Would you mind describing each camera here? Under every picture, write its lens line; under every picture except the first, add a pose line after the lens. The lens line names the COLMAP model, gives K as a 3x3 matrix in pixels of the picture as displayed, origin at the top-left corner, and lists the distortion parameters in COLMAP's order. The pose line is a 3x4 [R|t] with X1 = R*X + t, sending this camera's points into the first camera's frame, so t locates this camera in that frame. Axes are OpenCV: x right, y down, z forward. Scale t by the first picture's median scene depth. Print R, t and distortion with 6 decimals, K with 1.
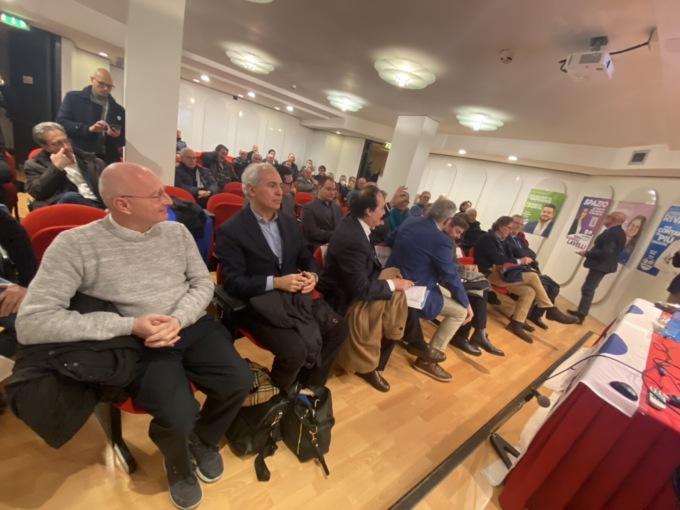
lens RADIAL K [[276.2, 0, 340.0], [0, 276.2, 252.2], [0, 0, 1]] dist [0.004082, -0.010803]
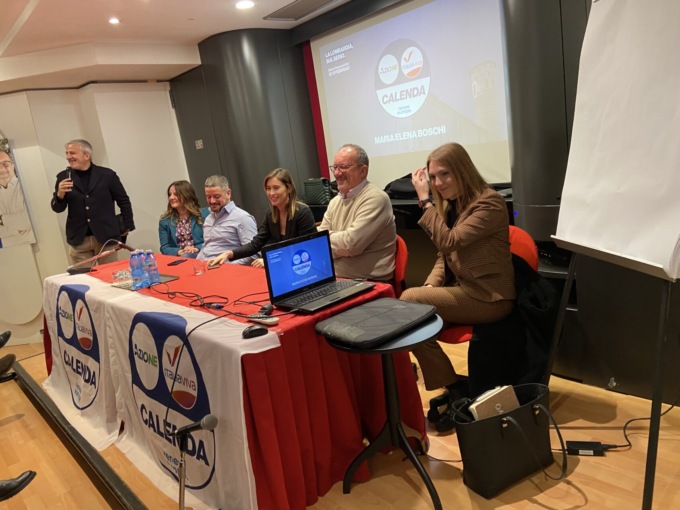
lens RADIAL K [[515.0, 0, 330.6], [0, 515.0, 252.6], [0, 0, 1]] dist [0.082085, -0.105877]
pose [[-0.088529, -0.397141, 0.913478, -0.121703], [0.417531, 0.817824, 0.396020, -0.077946], [-0.904340, 0.416465, 0.093417, 0.131788]]
